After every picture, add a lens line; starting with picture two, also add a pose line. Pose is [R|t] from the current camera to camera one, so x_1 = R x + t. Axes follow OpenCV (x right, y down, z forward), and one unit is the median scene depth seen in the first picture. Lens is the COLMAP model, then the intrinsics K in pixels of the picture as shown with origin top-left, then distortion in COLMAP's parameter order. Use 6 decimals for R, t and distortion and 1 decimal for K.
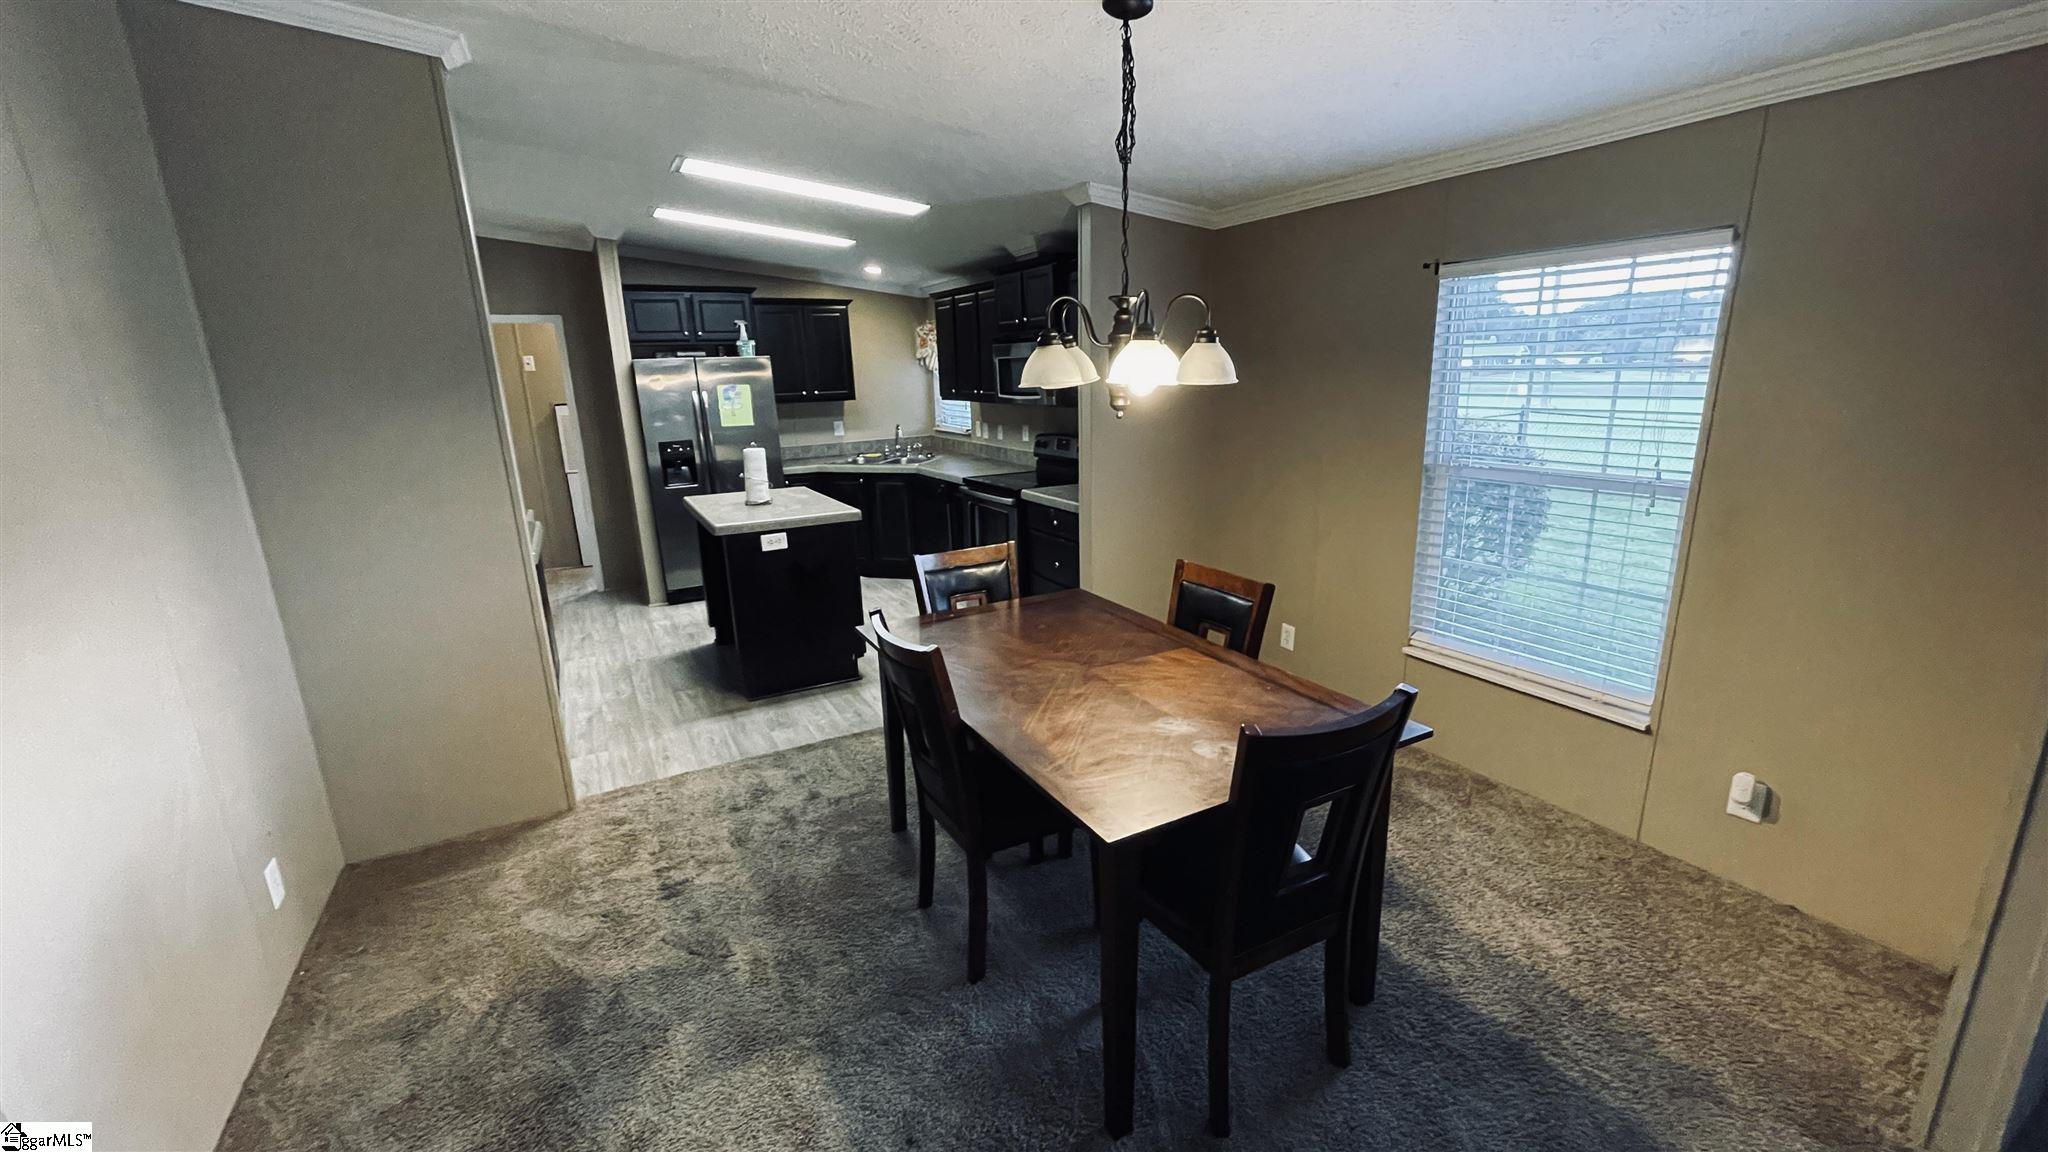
lens RADIAL K [[826.0, 0, 1029.8], [0, 826.0, 578.7], [0, 0, 1]] dist [0.001547, 0.000597]
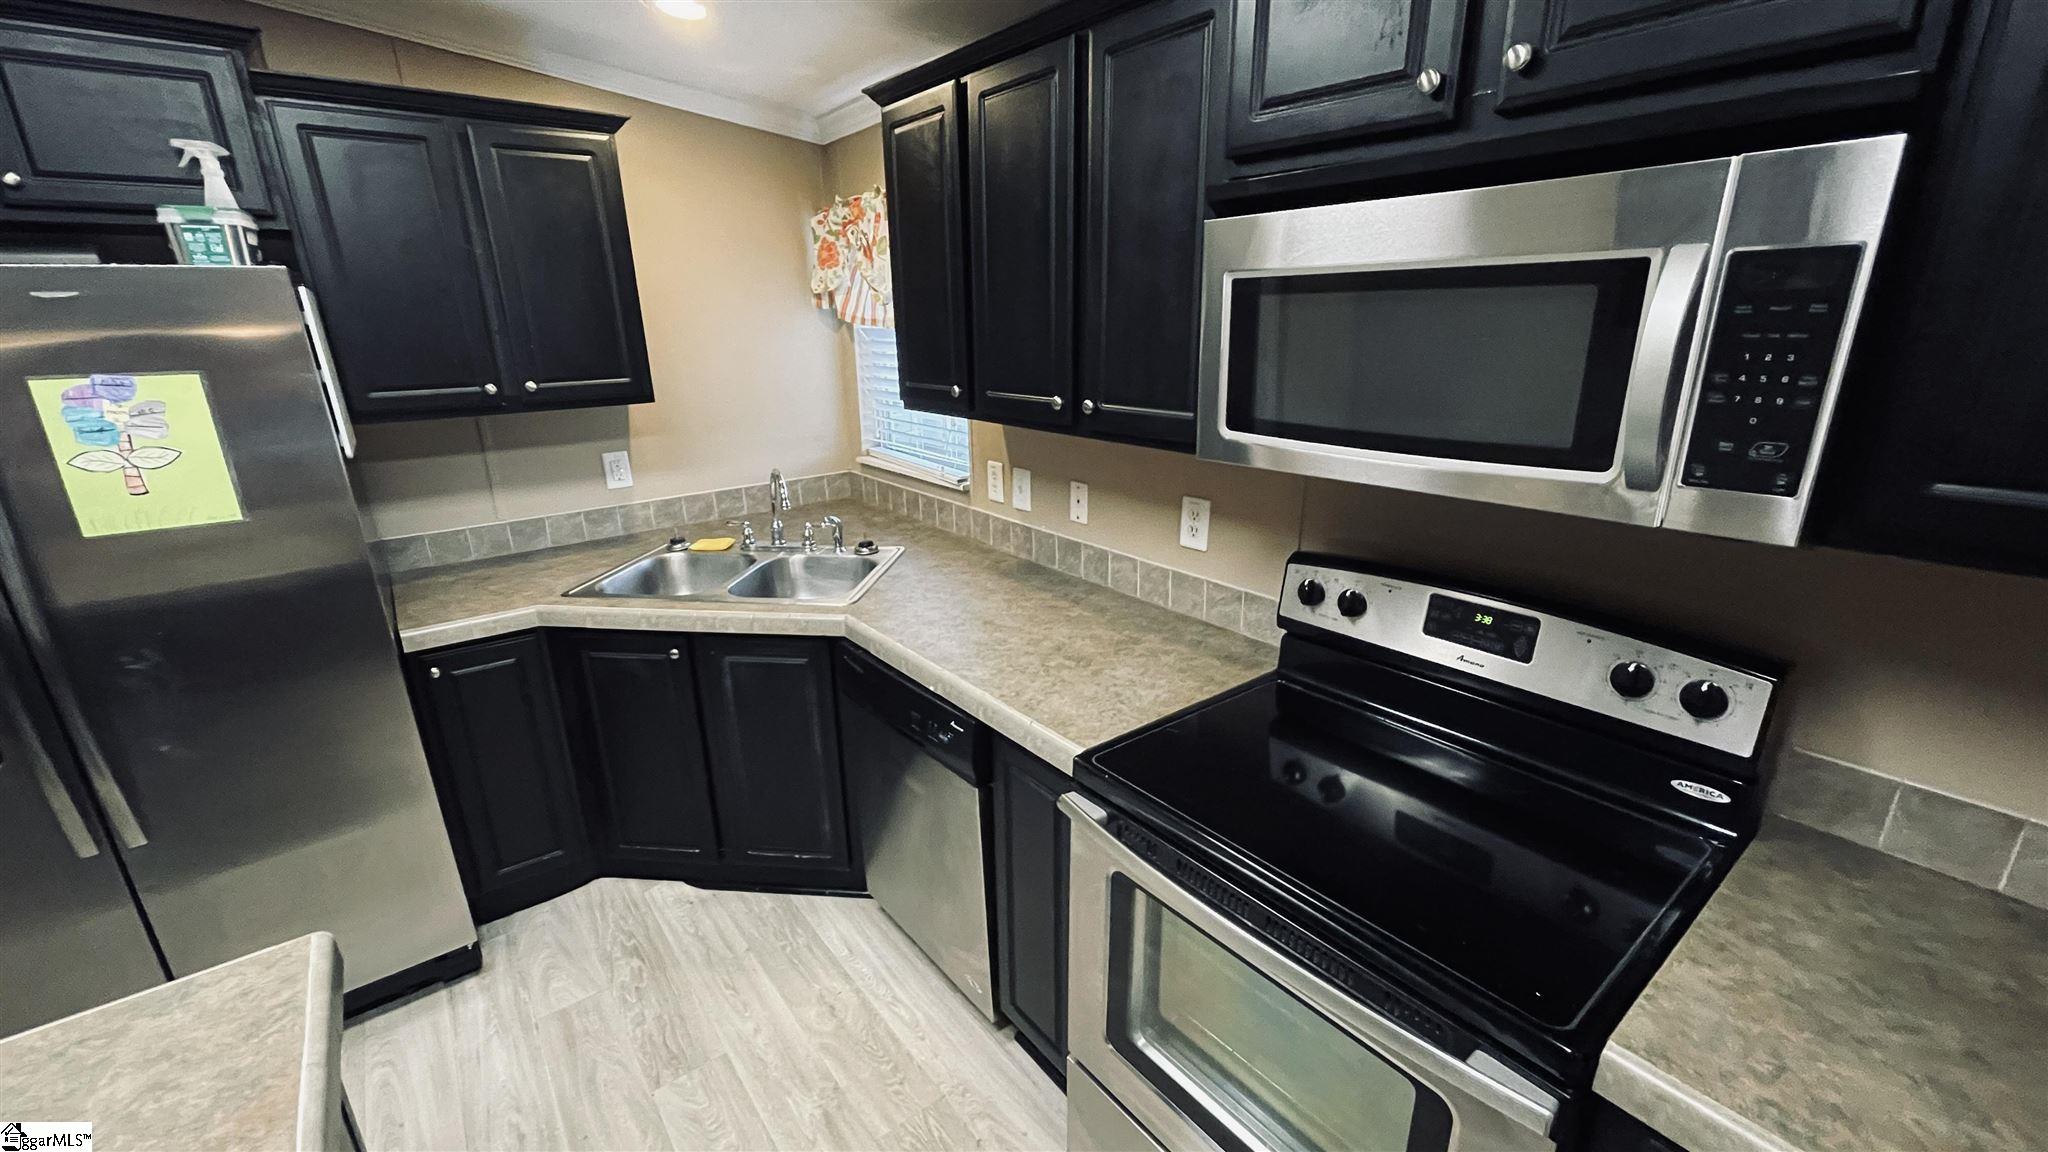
lens RADIAL K [[826.0, 0, 1020.1], [0, 826.0, 574.2], [0, 0, 1]] dist [0.001547, 0.000597]
pose [[0.988894, -0.035975, 0.144202, -0.106499], [0.028963, 0.998307, 0.050434, -0.156009], [-0.145772, -0.045697, 0.988262, 0.616420]]
